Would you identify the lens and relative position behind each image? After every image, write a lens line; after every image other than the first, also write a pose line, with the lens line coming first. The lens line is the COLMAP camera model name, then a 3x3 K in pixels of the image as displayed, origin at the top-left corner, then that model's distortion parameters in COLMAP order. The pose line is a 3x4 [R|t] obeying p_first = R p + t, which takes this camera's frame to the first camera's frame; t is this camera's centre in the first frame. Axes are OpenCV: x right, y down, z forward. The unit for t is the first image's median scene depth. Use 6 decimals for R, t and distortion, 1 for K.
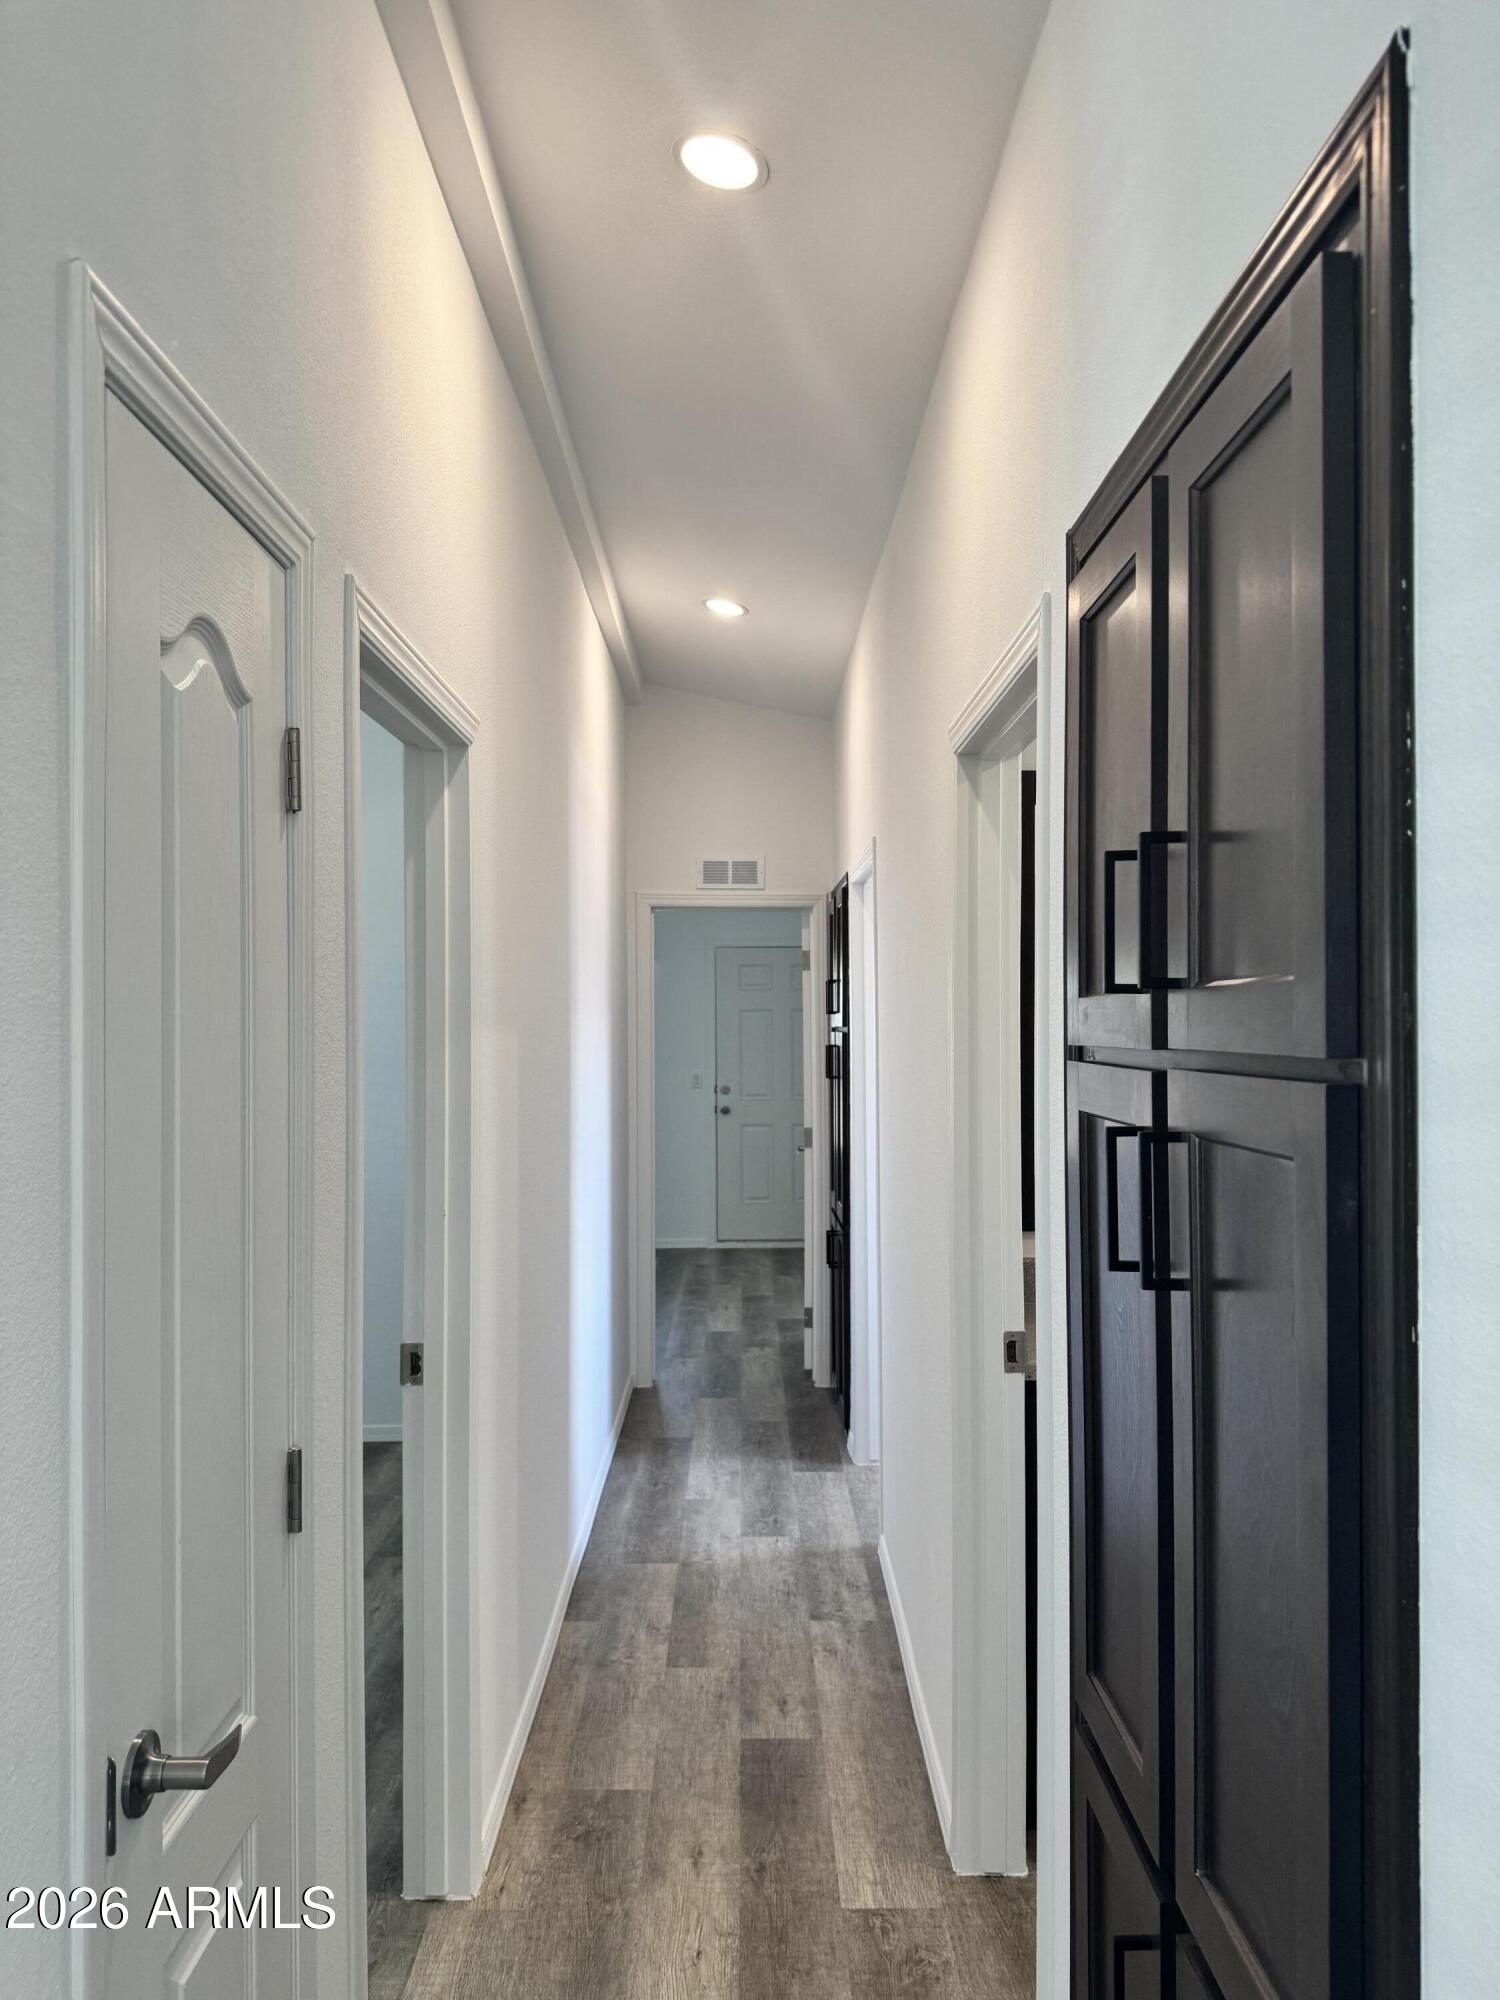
lens RADIAL K [[1414.2, 0, 750.0], [0, 1414.2, 1000.0], [0, 0, 1]] dist [-0.003016, -0.004609]
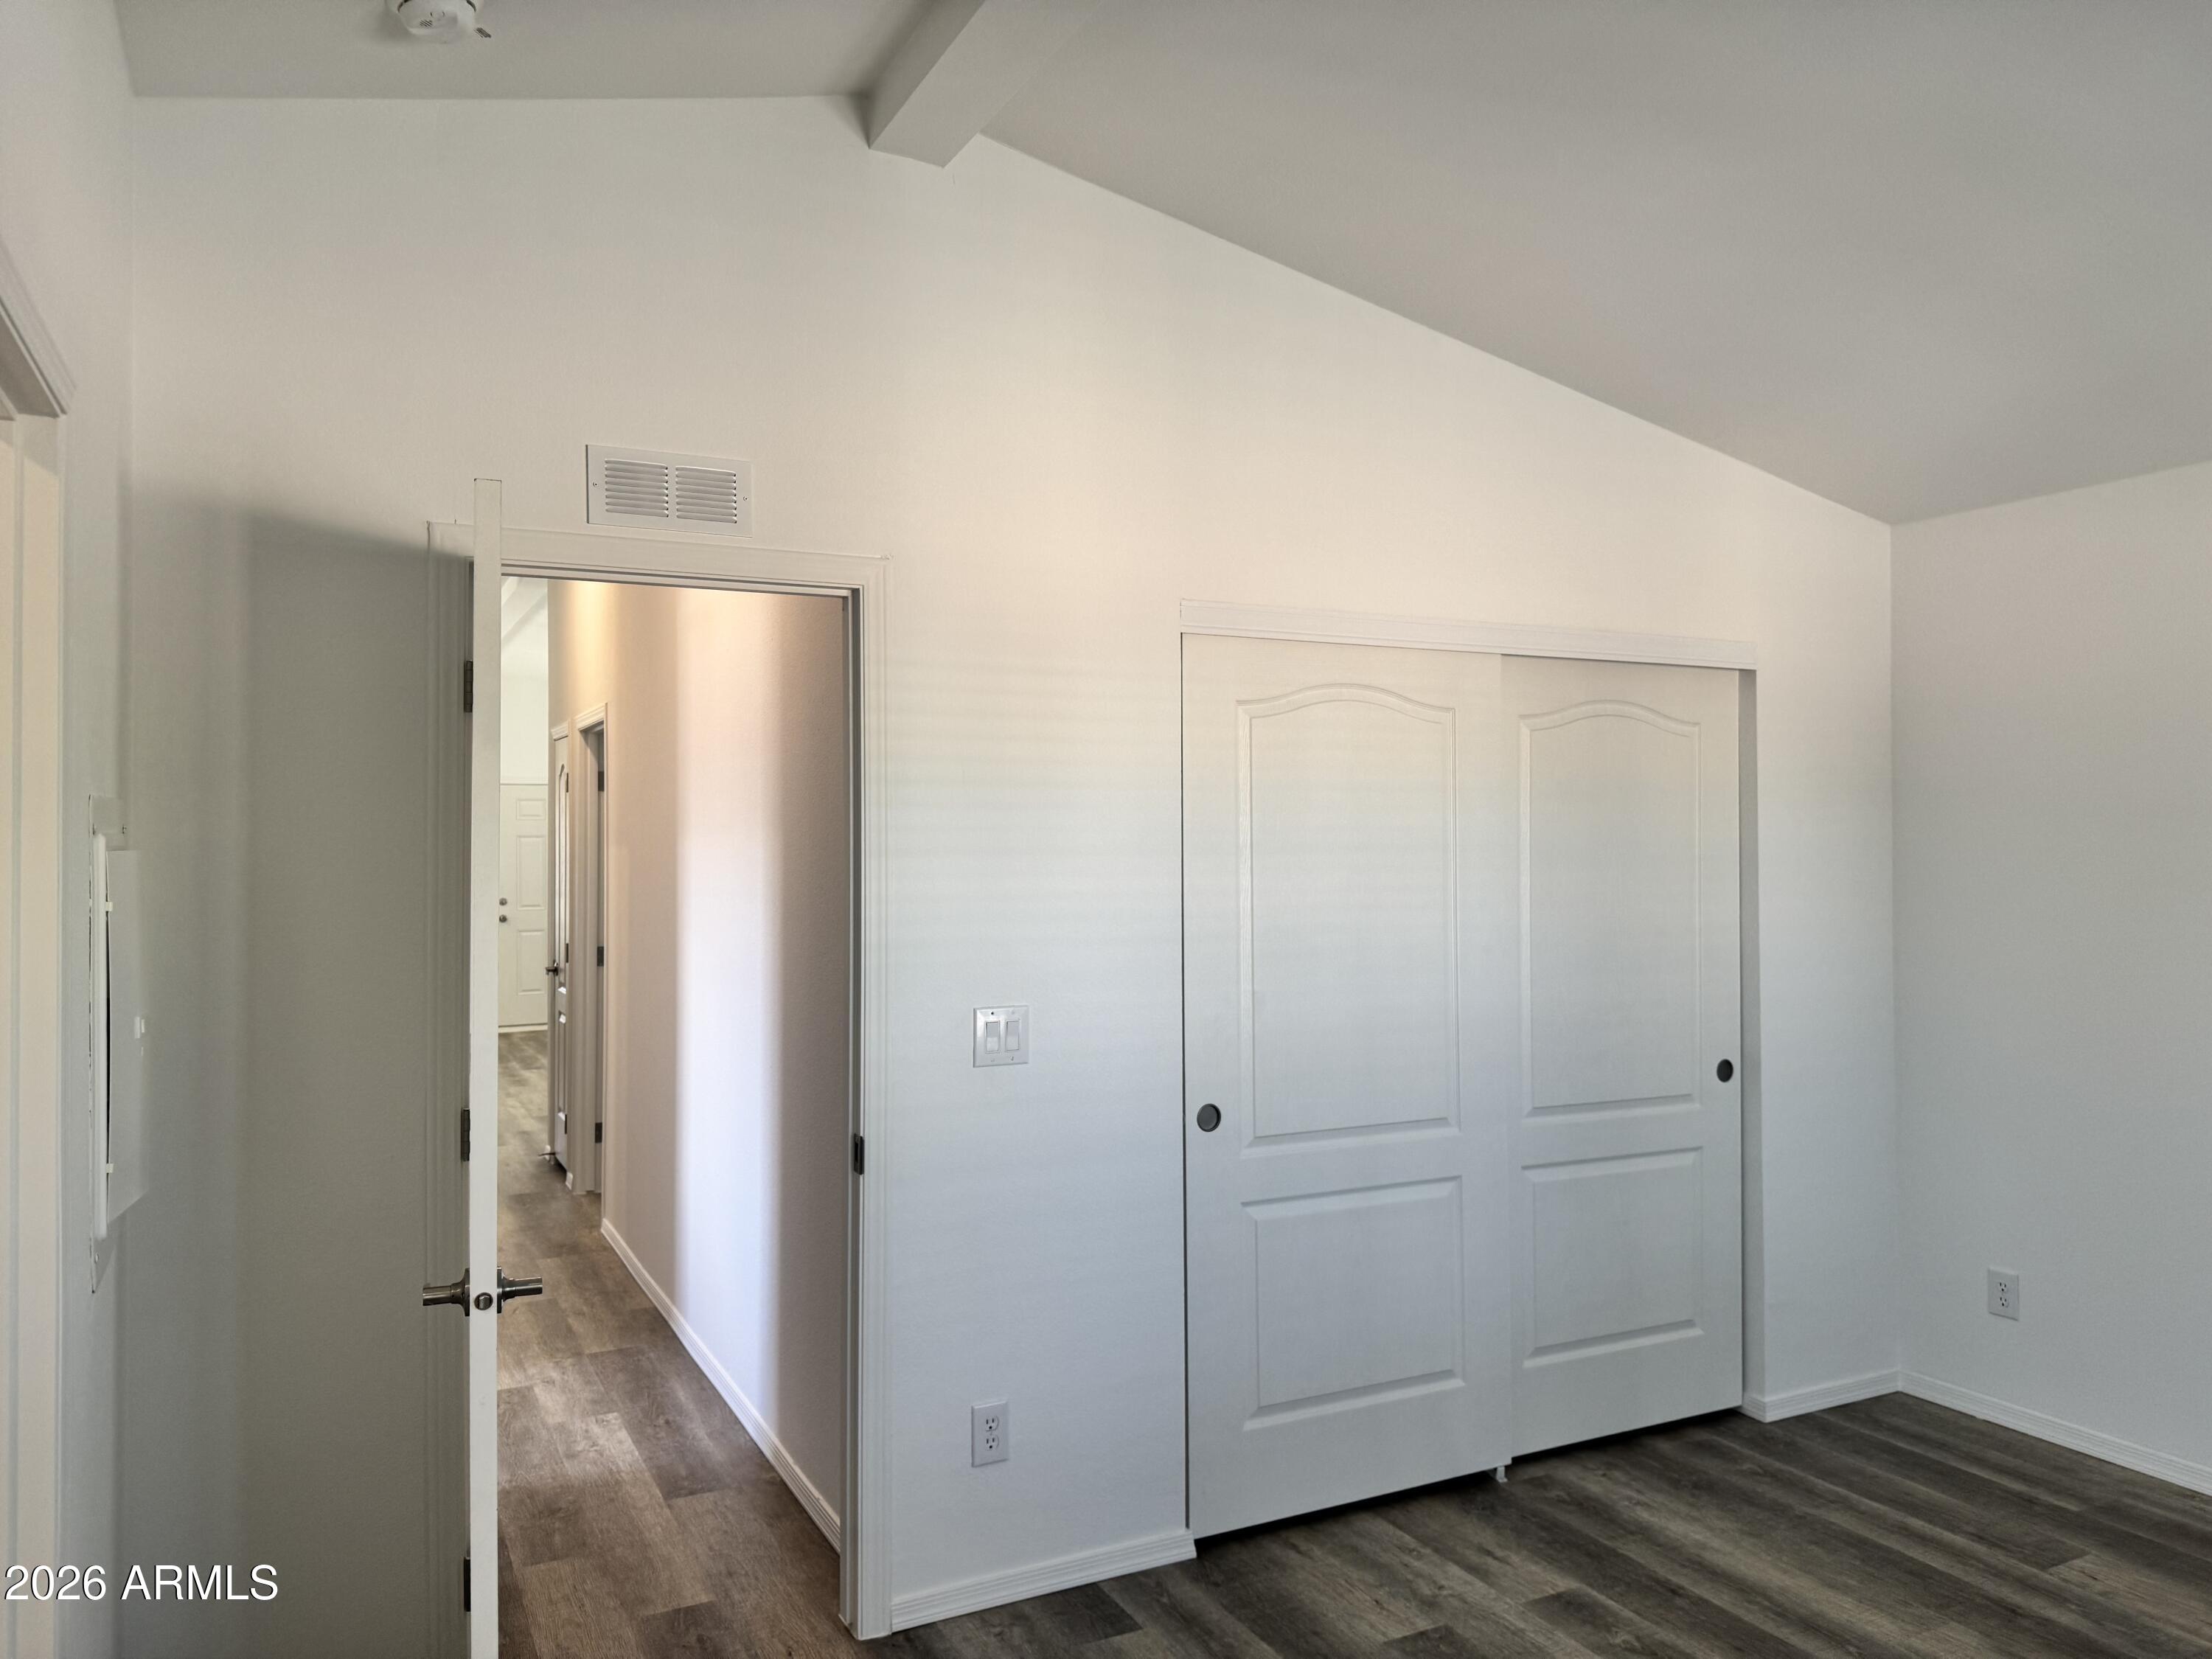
lens RADIAL K [[1564.1, 0, 1106.0], [0, 1564.1, 829.5], [0, 0, 1]] dist [-0.003016, -0.004609]
pose [[-0.893741, 0.004819, -0.448558, 0.108273], [0.010505, 0.999893, -0.010189, 0.019607], [0.448460, -0.013819, -0.893696, 1.944239]]
